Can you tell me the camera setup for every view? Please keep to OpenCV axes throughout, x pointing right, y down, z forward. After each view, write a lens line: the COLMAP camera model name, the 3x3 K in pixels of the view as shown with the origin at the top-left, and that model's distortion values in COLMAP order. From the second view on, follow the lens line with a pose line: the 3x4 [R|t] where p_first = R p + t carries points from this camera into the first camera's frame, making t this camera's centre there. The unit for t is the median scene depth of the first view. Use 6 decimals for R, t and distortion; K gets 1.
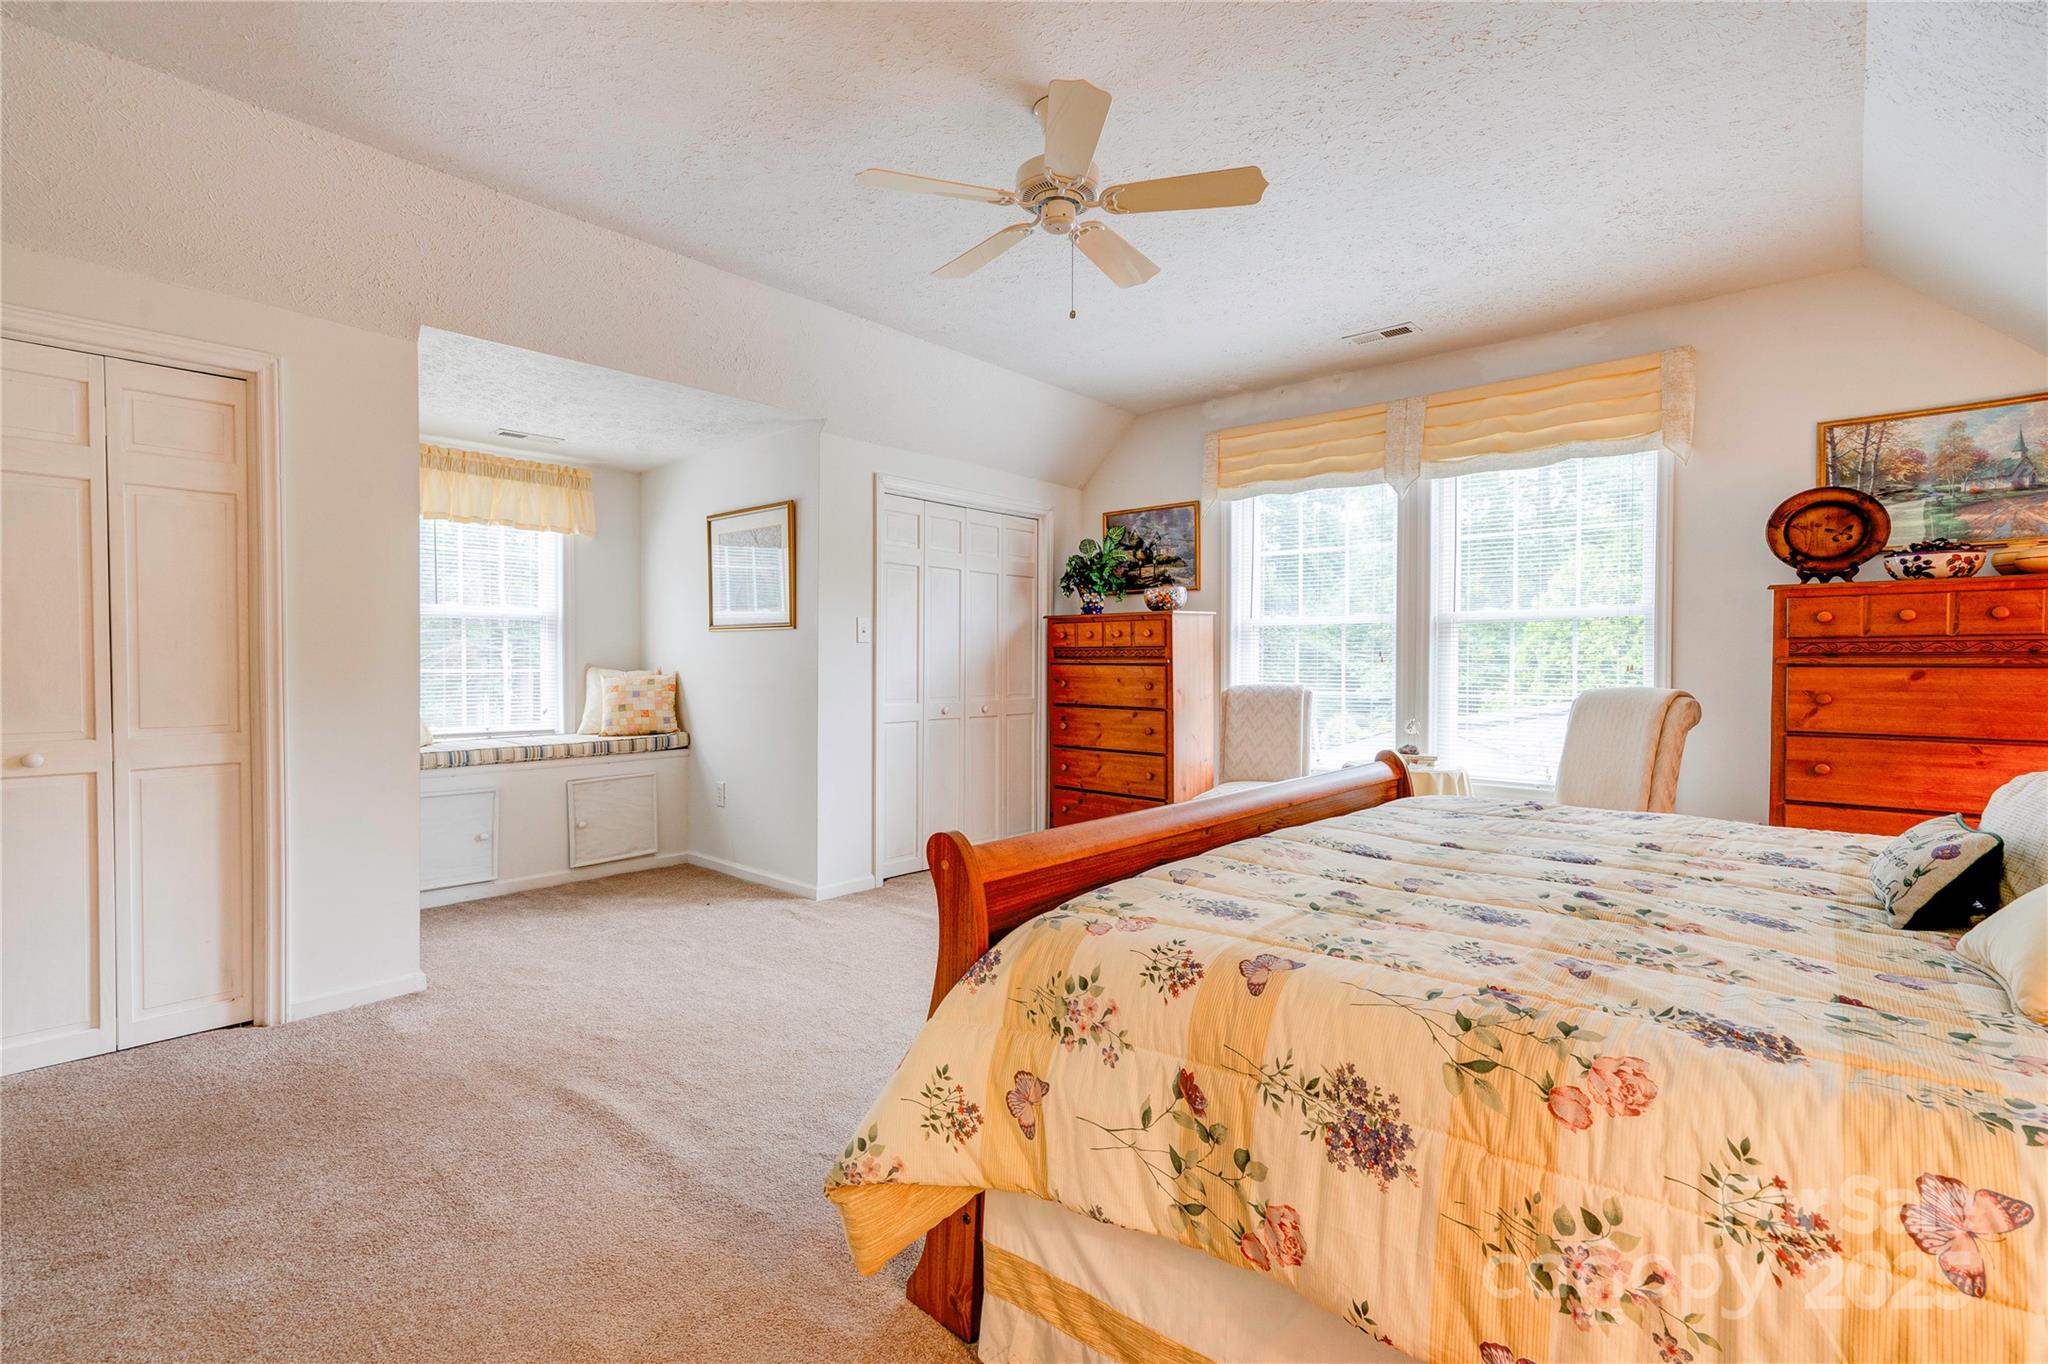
lens RADIAL K [[938.8, 0, 1004.3], [0, 938.8, 675.7], [0, 0, 1]] dist [-0.006810, 0.017863]
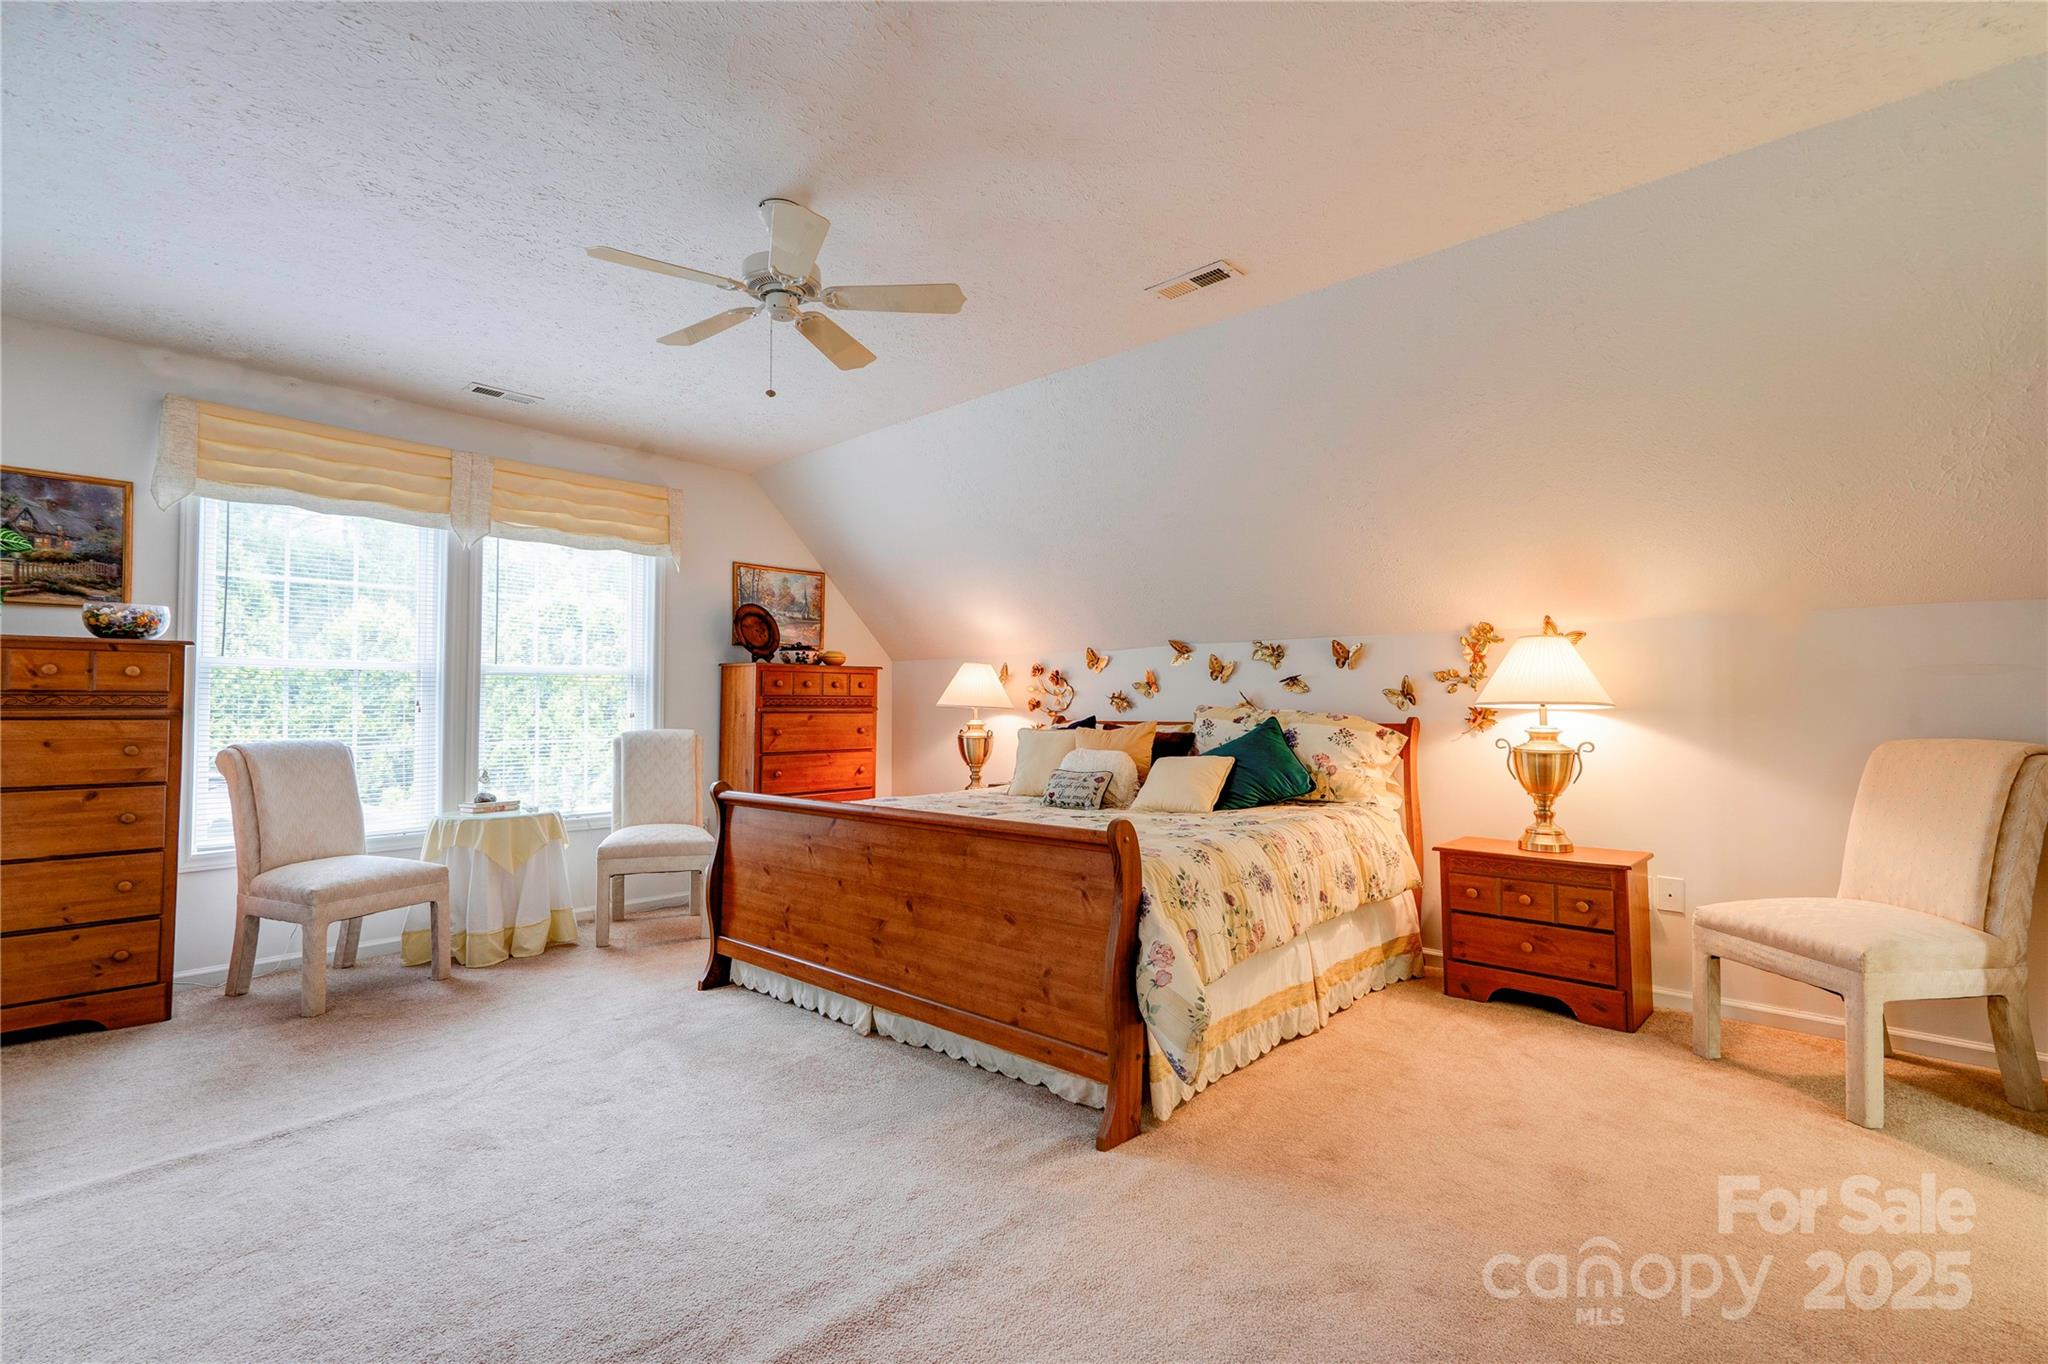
lens RADIAL K [[938.8, 0, 1004.3], [0, 938.8, 675.7], [0, 0, 1]] dist [-0.006810, 0.017863]
pose [[0.019329, 0.036737, 0.999138, -0.717723], [0.021611, 0.999076, -0.037152, -0.004639], [-0.999580, 0.022310, 0.018517, 0.516766]]
